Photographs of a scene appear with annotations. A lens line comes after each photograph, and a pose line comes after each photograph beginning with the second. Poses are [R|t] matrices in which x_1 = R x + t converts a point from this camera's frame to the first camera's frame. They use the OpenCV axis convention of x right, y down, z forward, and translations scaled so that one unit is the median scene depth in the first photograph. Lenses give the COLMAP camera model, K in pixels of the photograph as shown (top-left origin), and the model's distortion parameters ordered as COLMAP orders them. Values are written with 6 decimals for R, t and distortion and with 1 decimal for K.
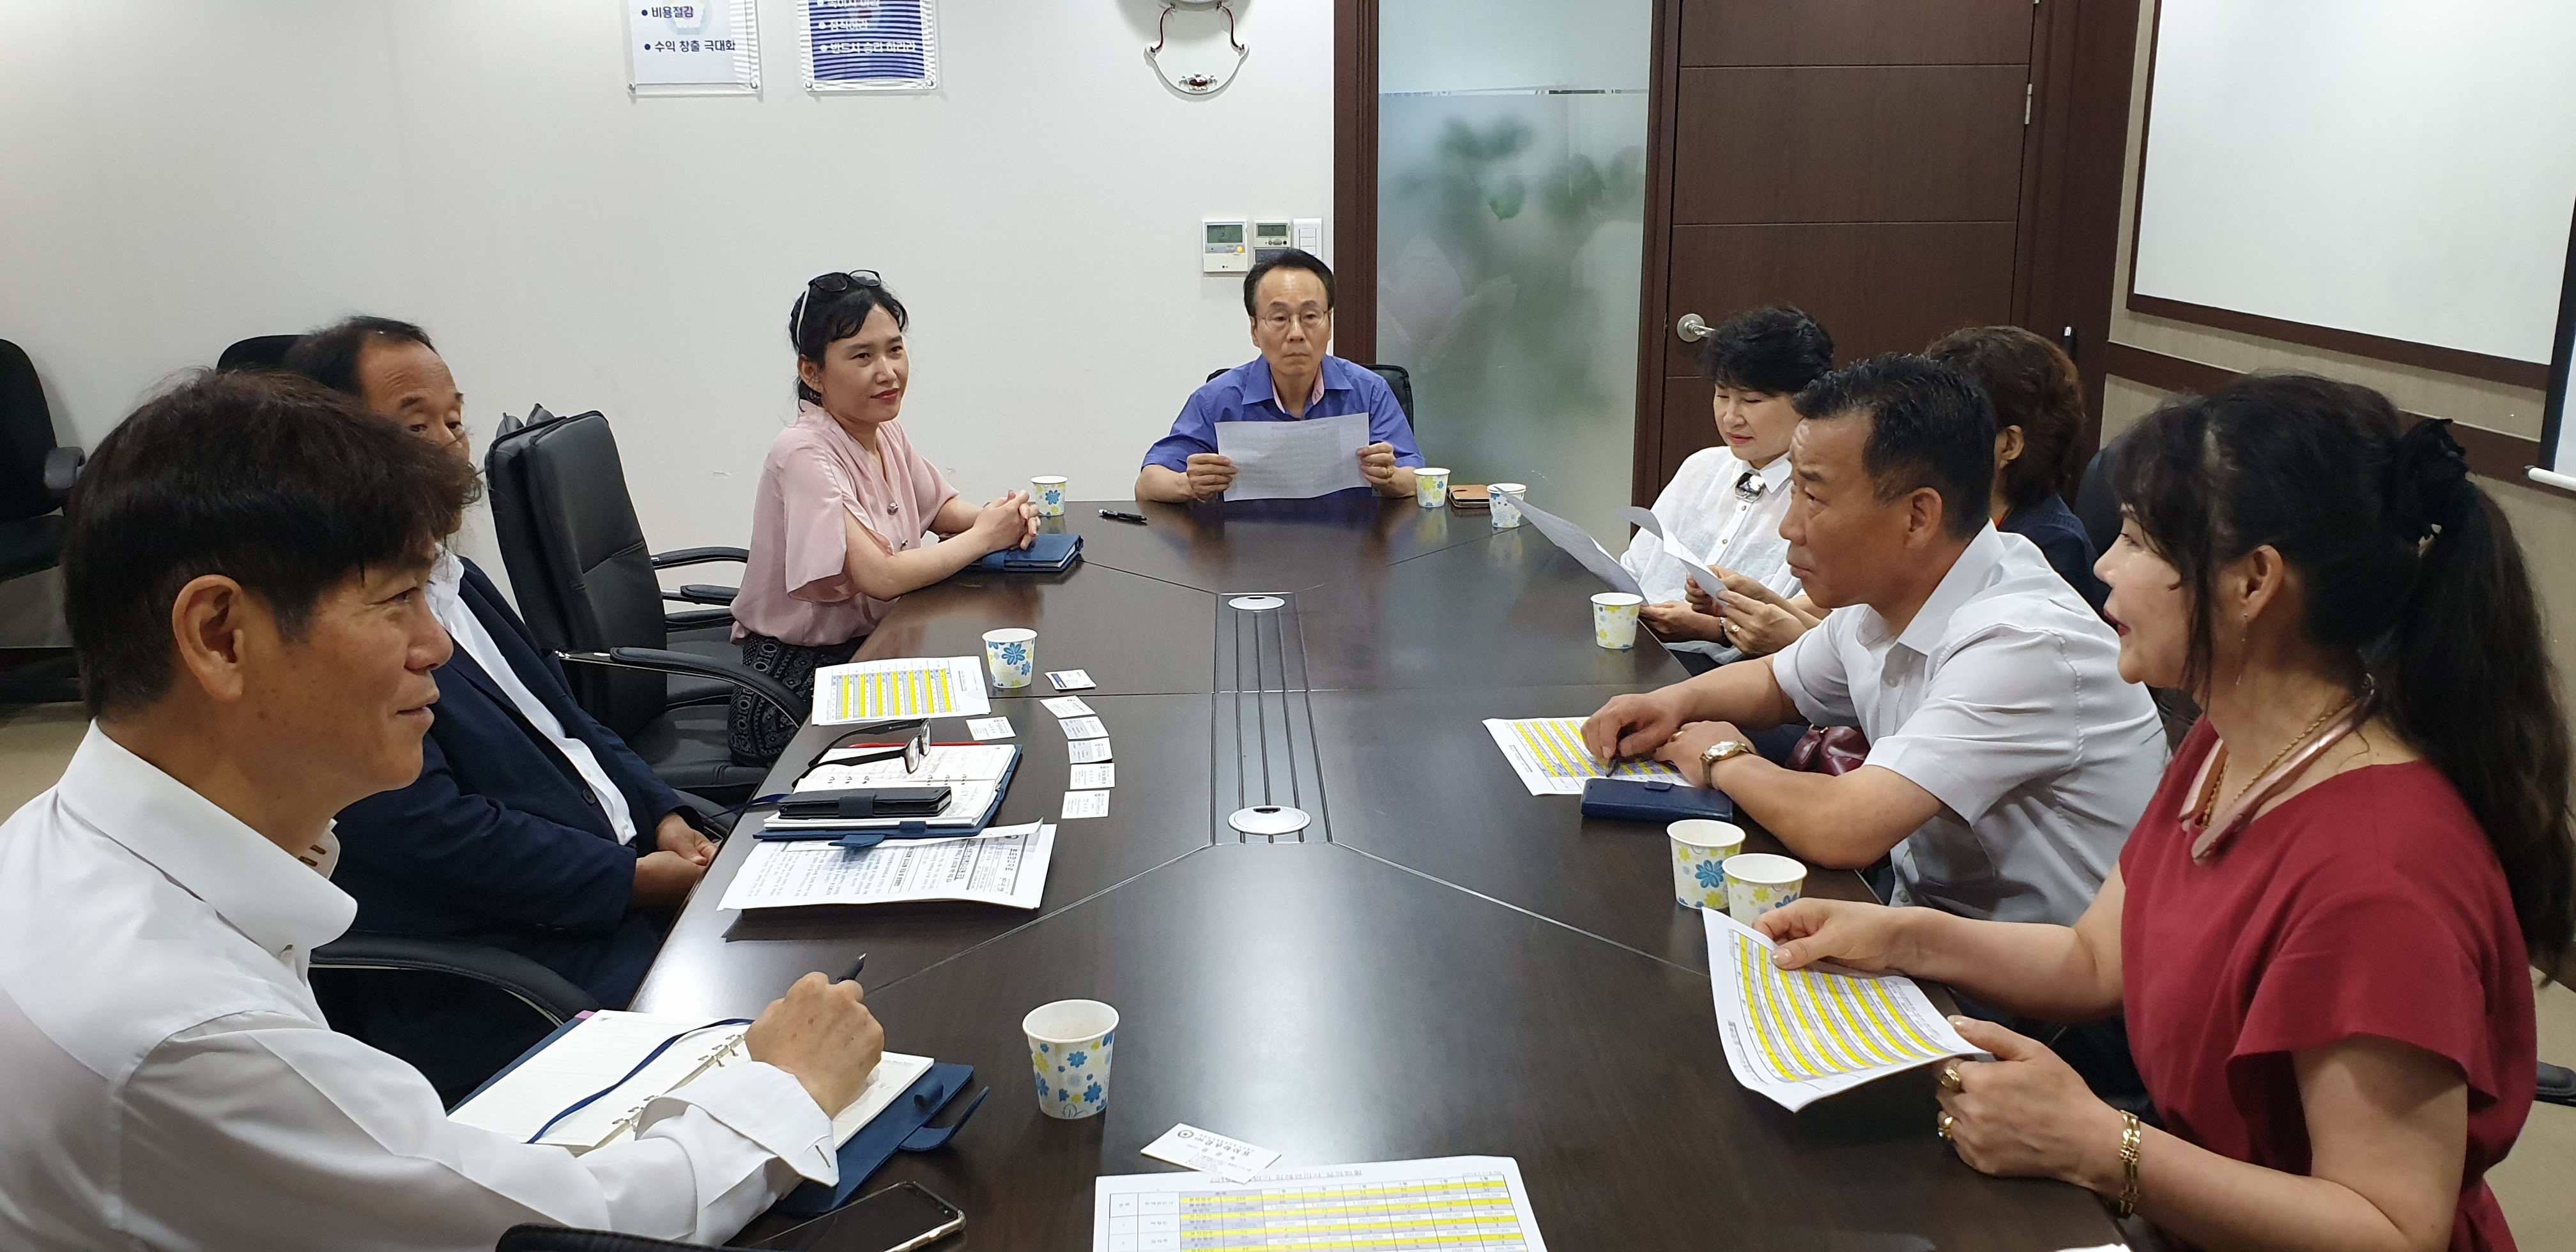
lens RADIAL K [[1997.5, 0, 1263.6], [0, 1997.5, 659.1], [0, 0, 1]] dist [0.045073, -0.097946]
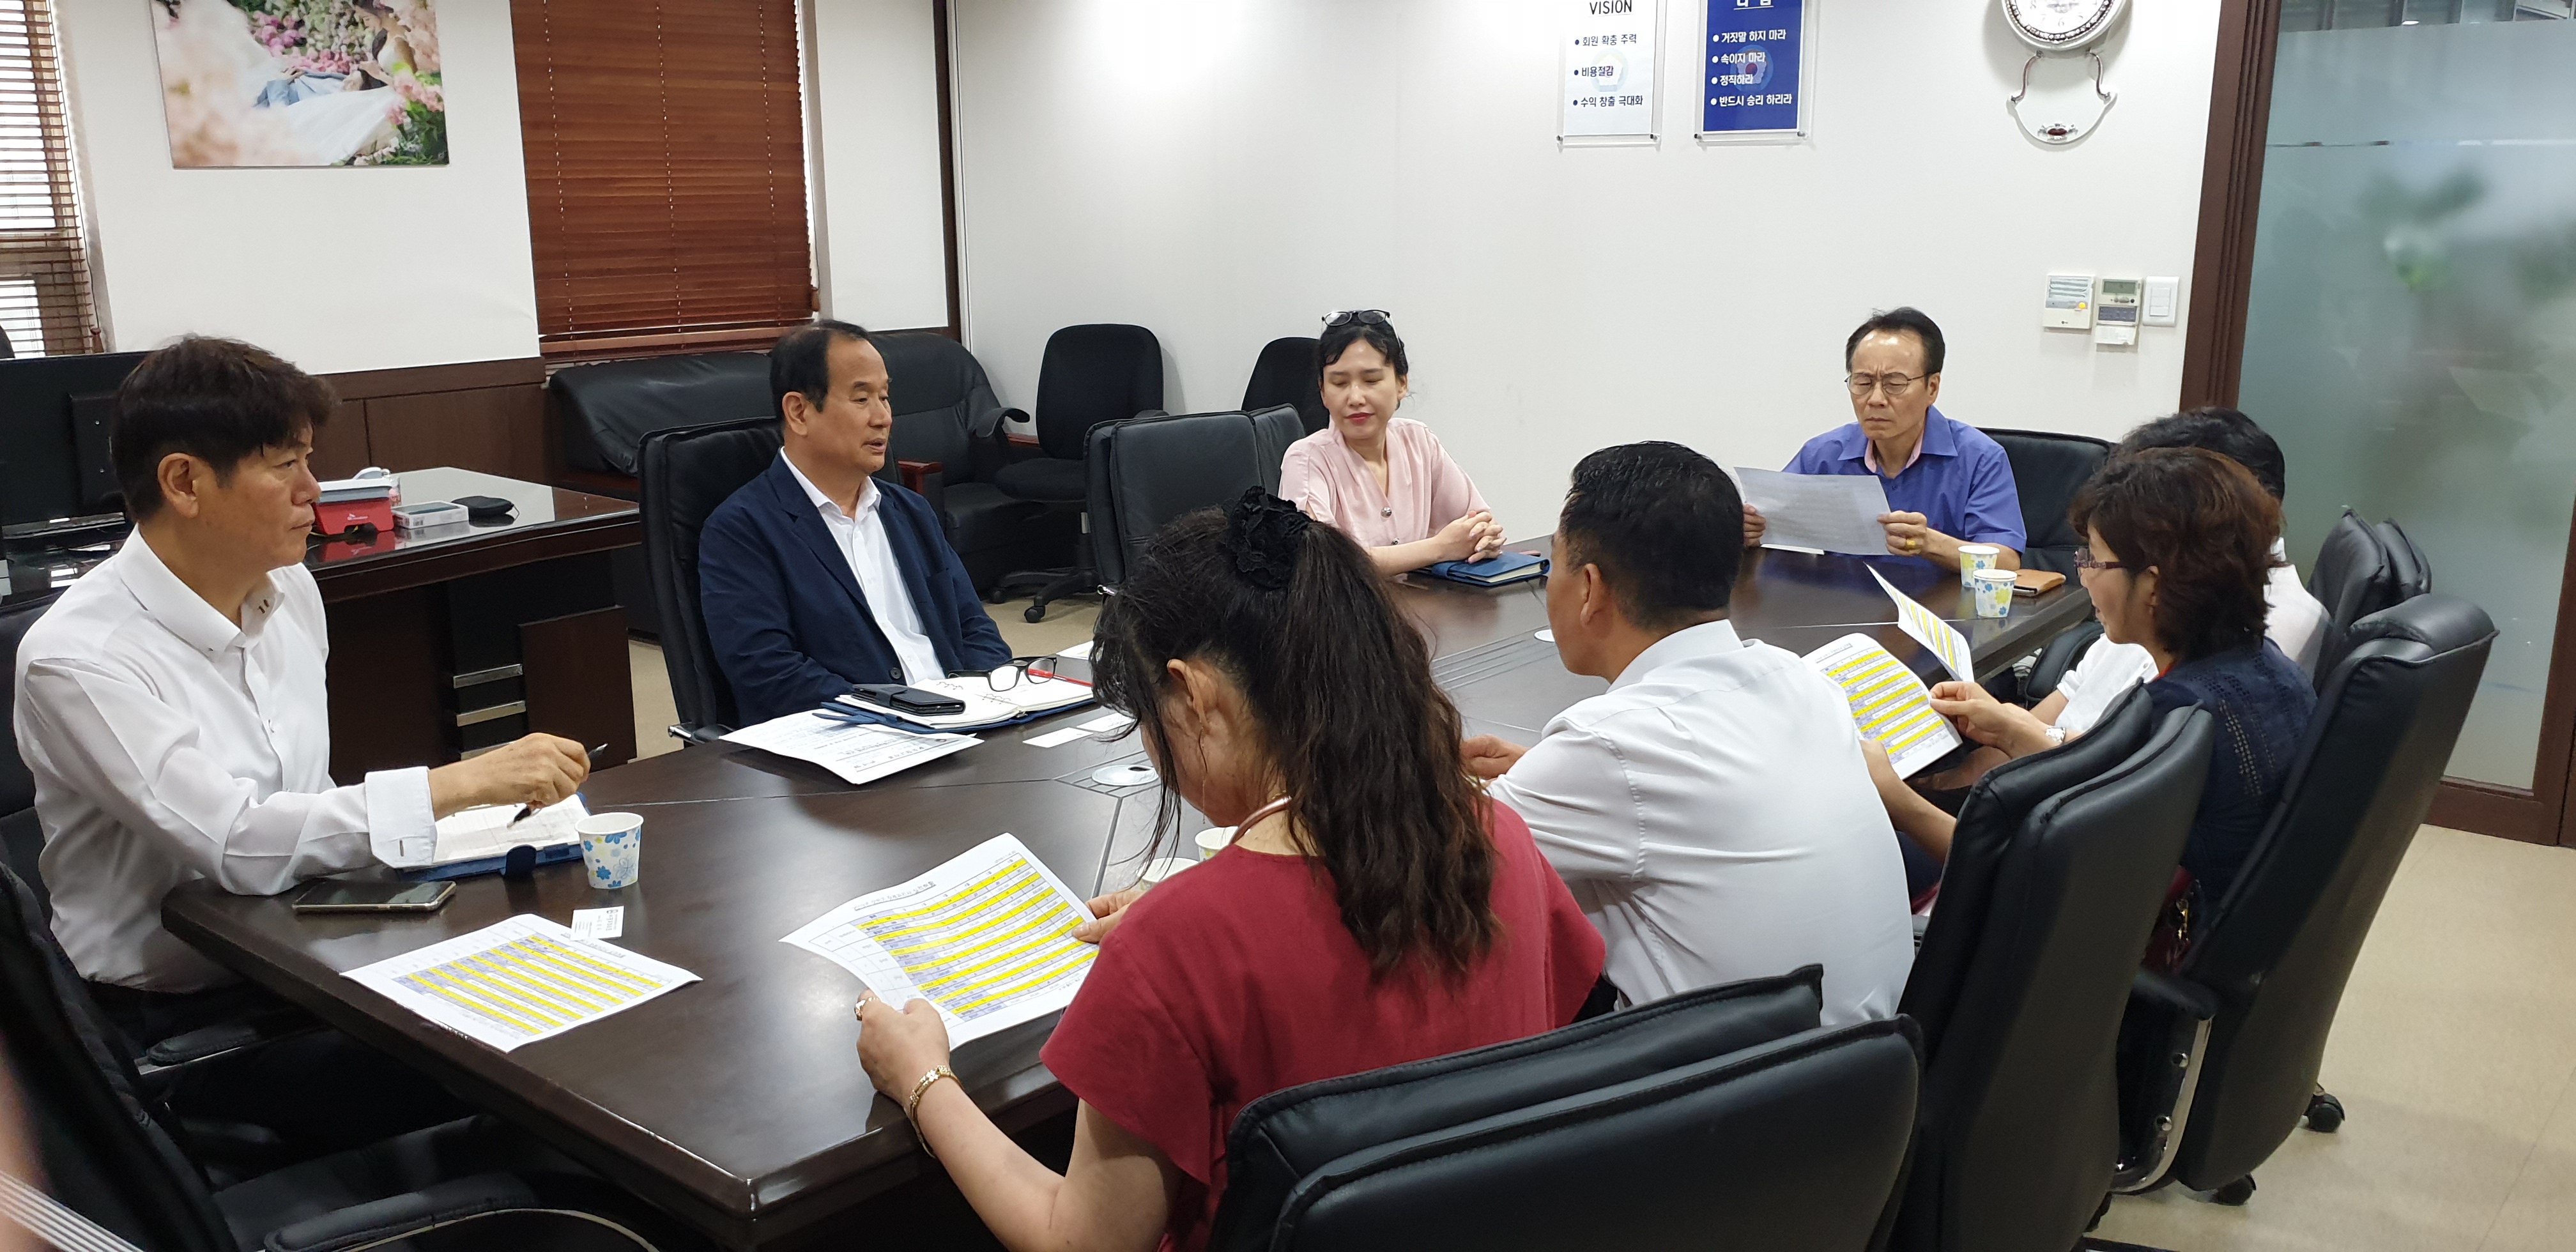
lens RADIAL K [[2075.0, 0, 1425.6], [0, 2075.0, 636.0], [0, 0, 1]] dist [0.055813, -0.126344]
pose [[0.756295, 0.157187, -0.635066, 0.426069], [-0.171942, 0.984340, 0.038873, -0.038145], [0.631231, 0.079795, 0.771479, 0.058822]]
